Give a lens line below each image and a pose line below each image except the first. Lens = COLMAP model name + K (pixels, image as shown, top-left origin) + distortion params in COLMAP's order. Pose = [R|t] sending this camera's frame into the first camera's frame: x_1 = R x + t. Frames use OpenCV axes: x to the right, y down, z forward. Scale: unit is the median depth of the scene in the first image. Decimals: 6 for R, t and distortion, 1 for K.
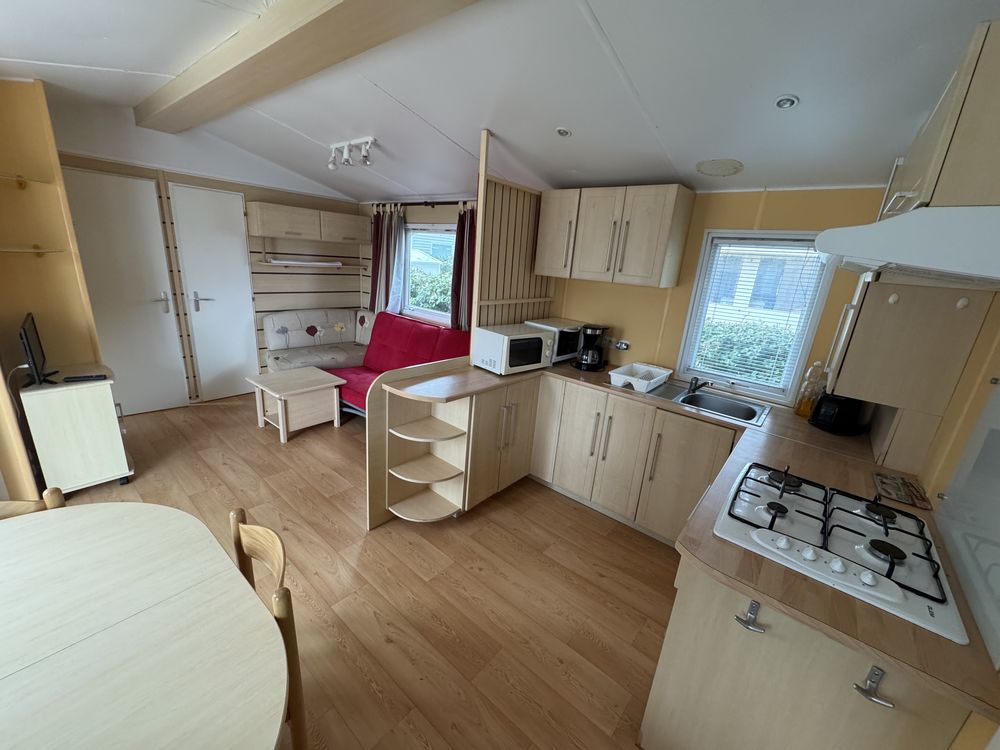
lens RADIAL K [[398.4, 0, 498.9], [0, 398.4, 375.0], [0, 0, 1]] dist [-0.003077, 0.000405]
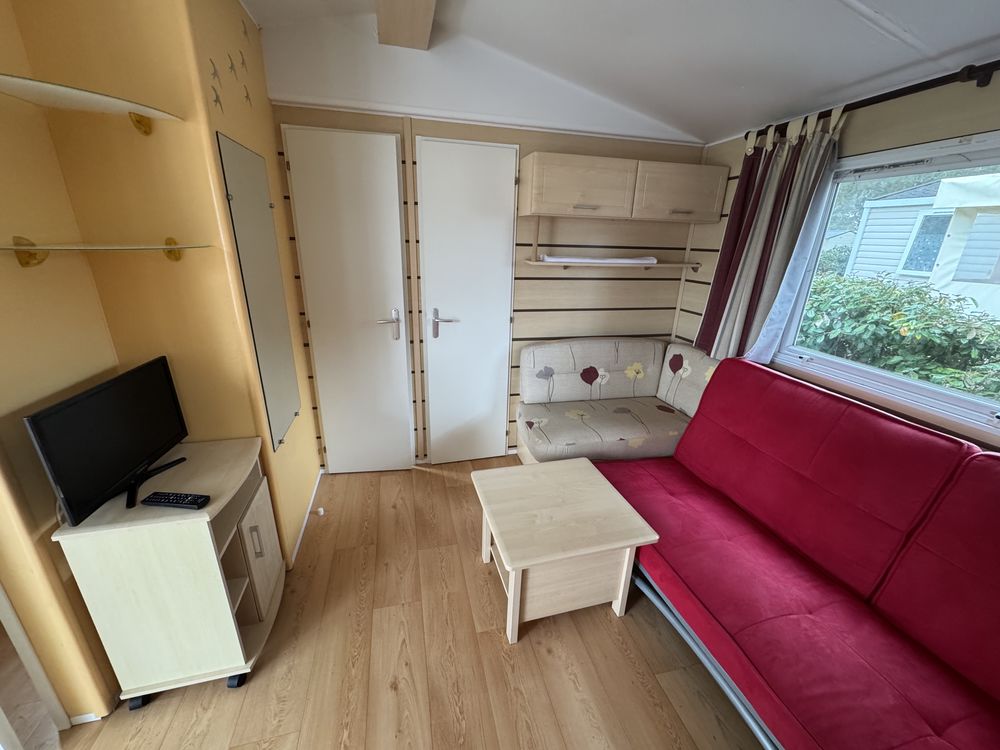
lens RADIAL K [[398.4, 0, 499.3], [0, 398.4, 374.3], [0, 0, 1]] dist [-0.003077, 0.000405]
pose [[0.808495, 0.136058, -0.572559, -0.413384], [-0.133609, 0.989939, 0.046575, -0.209967], [0.573135, 0.038843, 0.818540, 0.756407]]
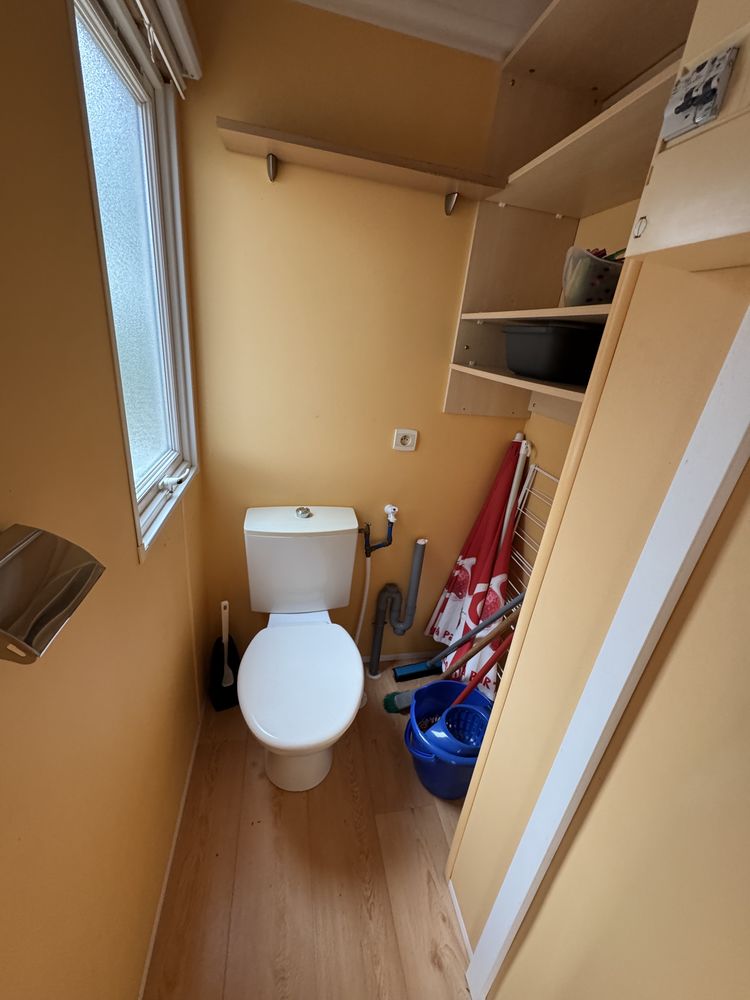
lens RADIAL K [[398.4, 0, 377.8], [0, 398.4, 499.5], [0, 0, 1]] dist [-0.003077, 0.000405]
pose [[0.787359, 0.240568, -0.567620, -0.717182], [-0.221916, 0.969599, 0.103110, -0.190231], [0.575169, 0.044779, 0.816808, 0.779250]]
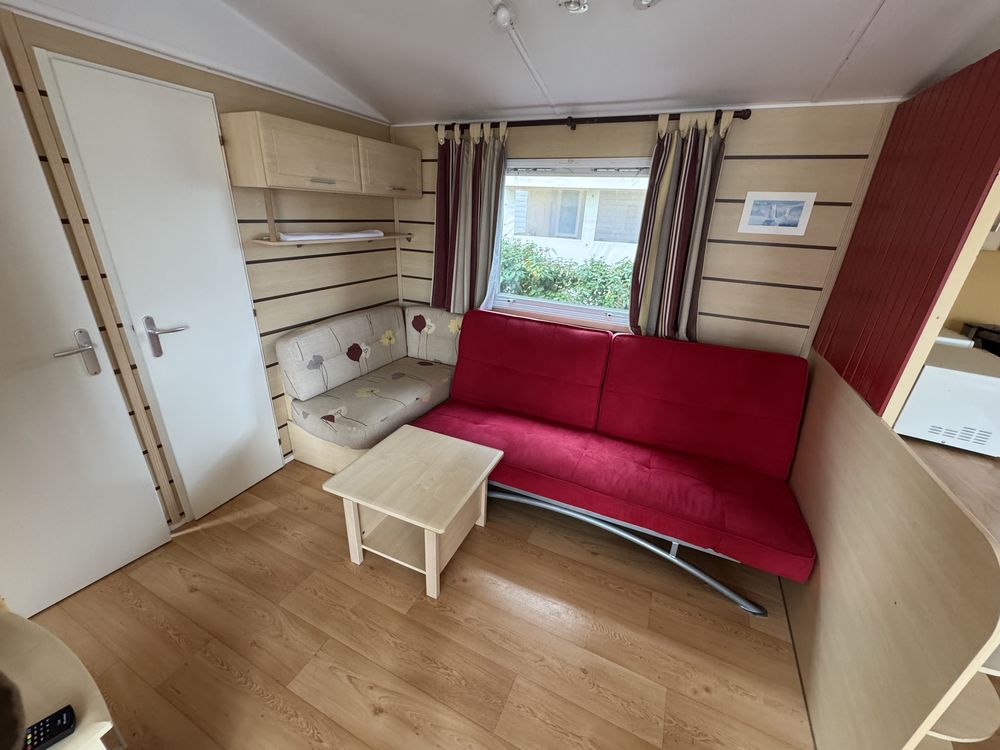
lens RADIAL K [[398.4, 0, 499.9], [0, 398.4, 374.2], [0, 0, 1]] dist [-0.003077, 0.000405]
pose [[0.965831, -0.131576, 0.223291, -0.685335], [0.104807, 0.986244, 0.127818, -0.227824], [-0.237037, -0.100048, 0.966335, 0.639550]]
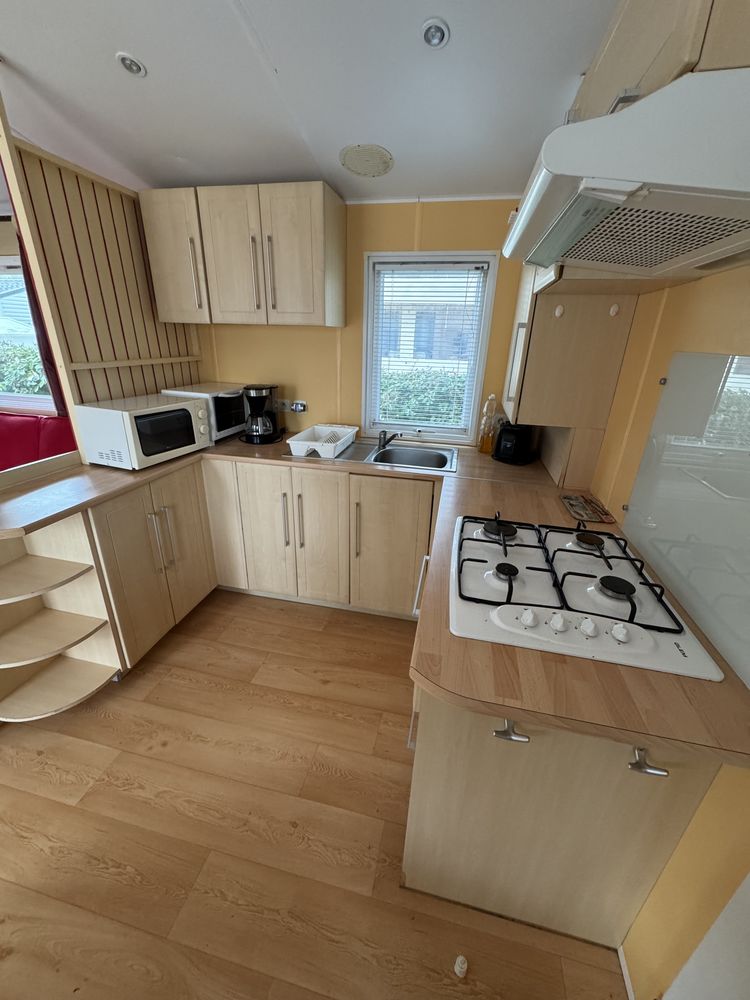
lens RADIAL K [[398.4, 0, 376.8], [0, 398.4, 498.5], [0, 0, 1]] dist [-0.003077, 0.000405]
pose [[0.883980, -0.220228, 0.412407, 0.077546], [0.169059, 0.972987, 0.157209, 0.010121], [-0.435889, -0.069248, 0.897332, 0.187890]]
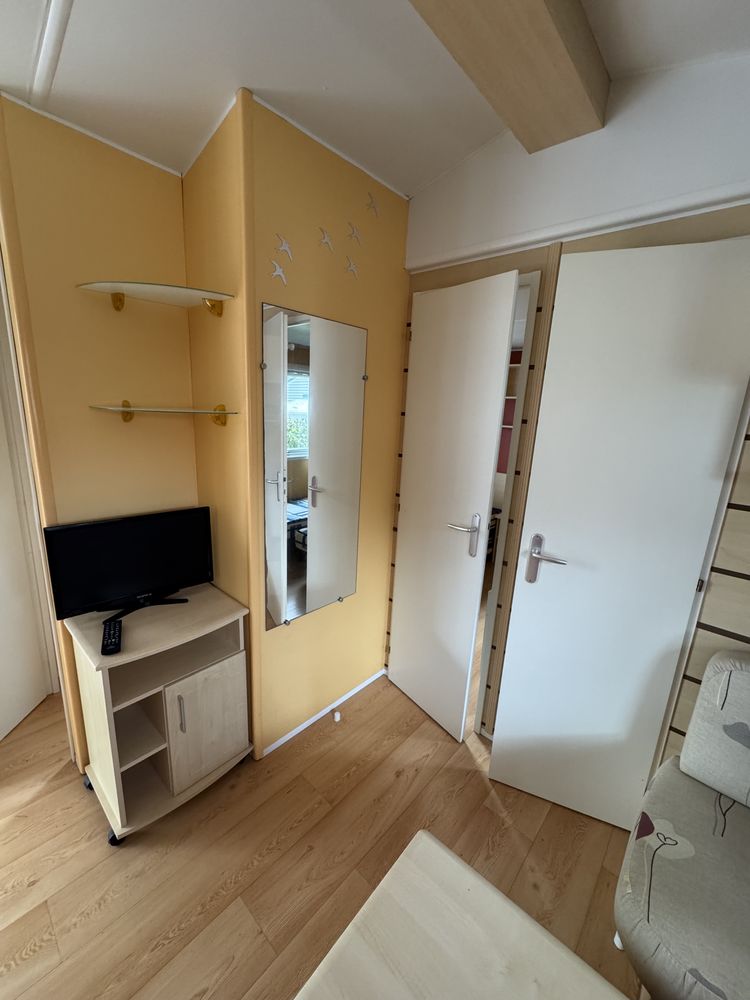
lens RADIAL K [[398.4, 0, 375.6], [0, 398.4, 498.4], [0, 0, 1]] dist [-0.003077, 0.000405]
pose [[-0.028873, 0.147509, -0.988639, -0.505355], [-0.337734, 0.929447, 0.148541, -0.339619], [0.940799, 0.338186, 0.022983, 1.167620]]
